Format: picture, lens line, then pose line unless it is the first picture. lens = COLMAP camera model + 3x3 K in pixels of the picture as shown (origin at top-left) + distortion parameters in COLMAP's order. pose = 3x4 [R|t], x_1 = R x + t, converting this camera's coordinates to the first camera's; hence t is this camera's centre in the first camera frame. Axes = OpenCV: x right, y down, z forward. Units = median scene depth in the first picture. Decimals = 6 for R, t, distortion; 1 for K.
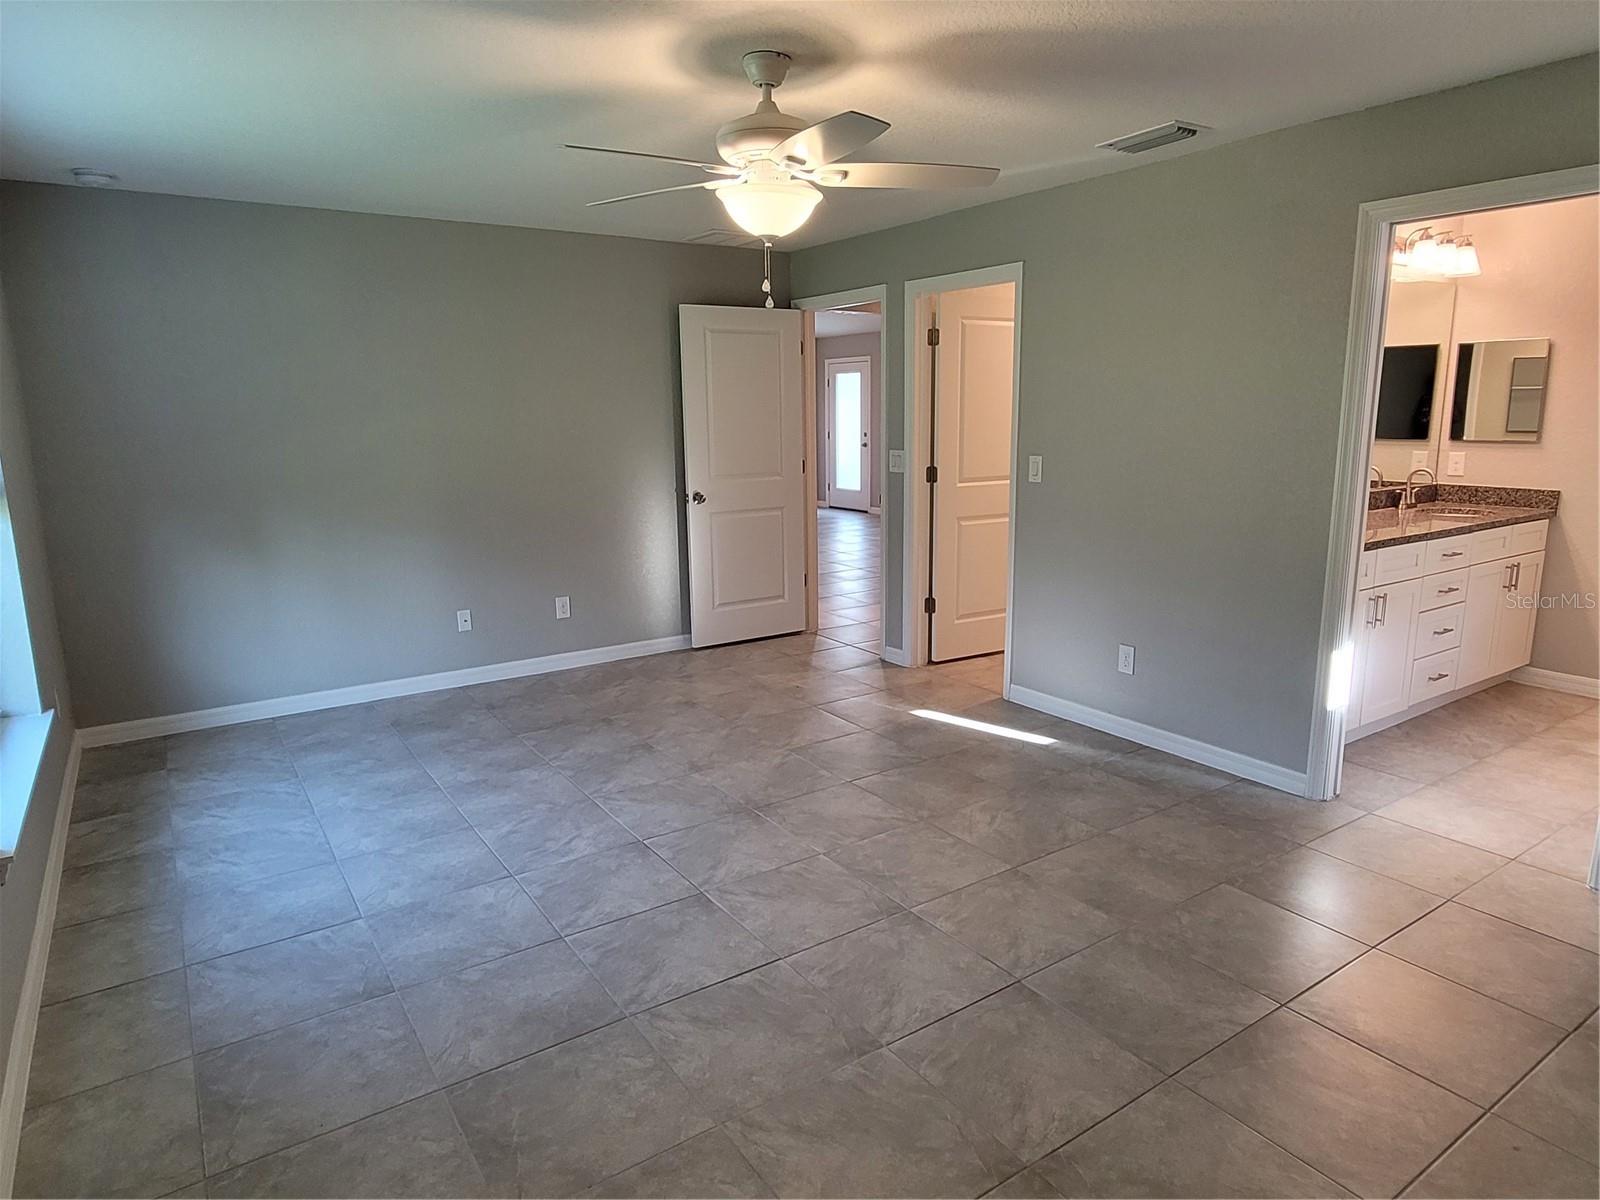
lens RADIAL K [[1018.0, 0, 803.0], [0, 1018.0, 597.3], [0, 0, 1]] dist [-0.001060, 0.001101]
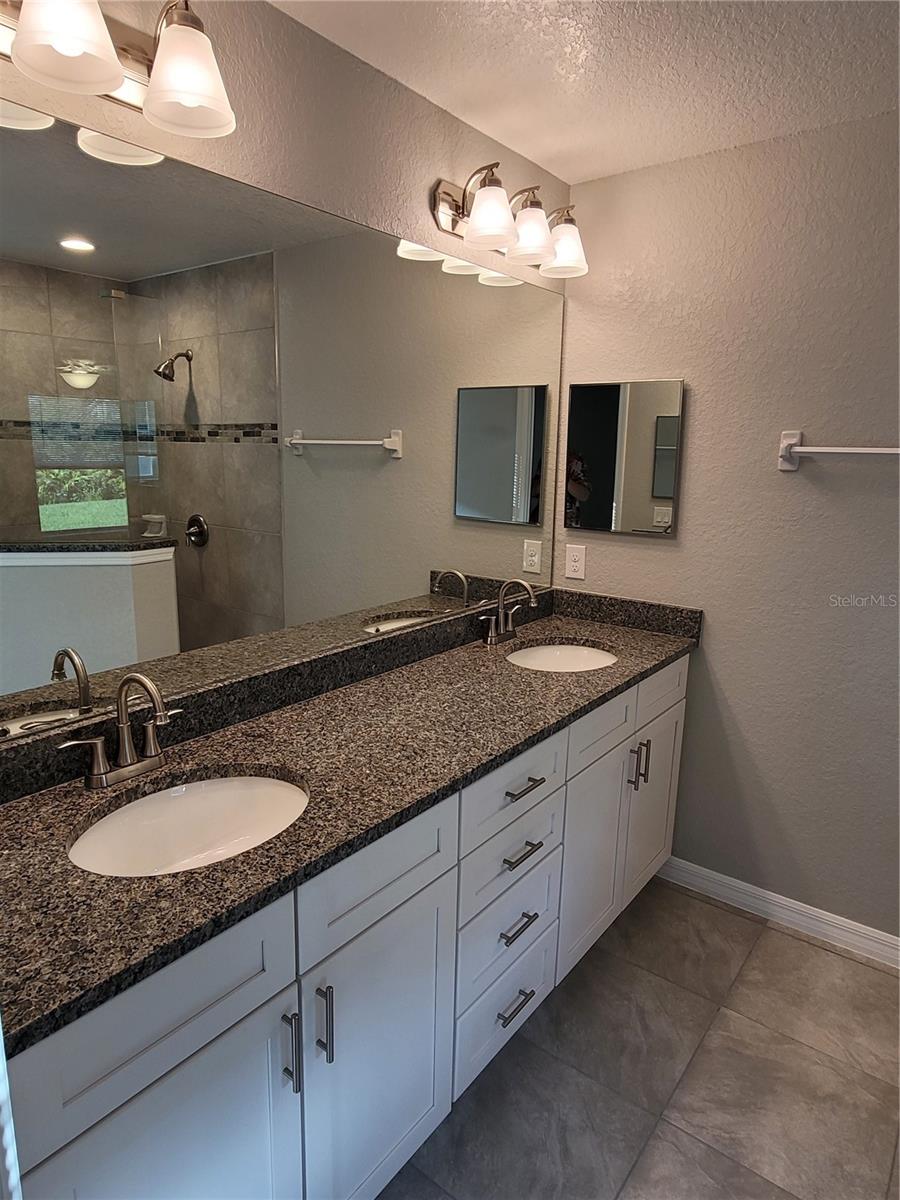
lens RADIAL K [[763.5, 0, 446.5], [0, 763.5, 599.1], [0, 0, 1]] dist [-0.001060, 0.001101]
pose [[0.950162, -0.033779, 0.309923, 0.425599], [0.027592, 0.999323, 0.024326, -0.129317], [-0.310535, -0.014562, 0.950450, 0.571894]]
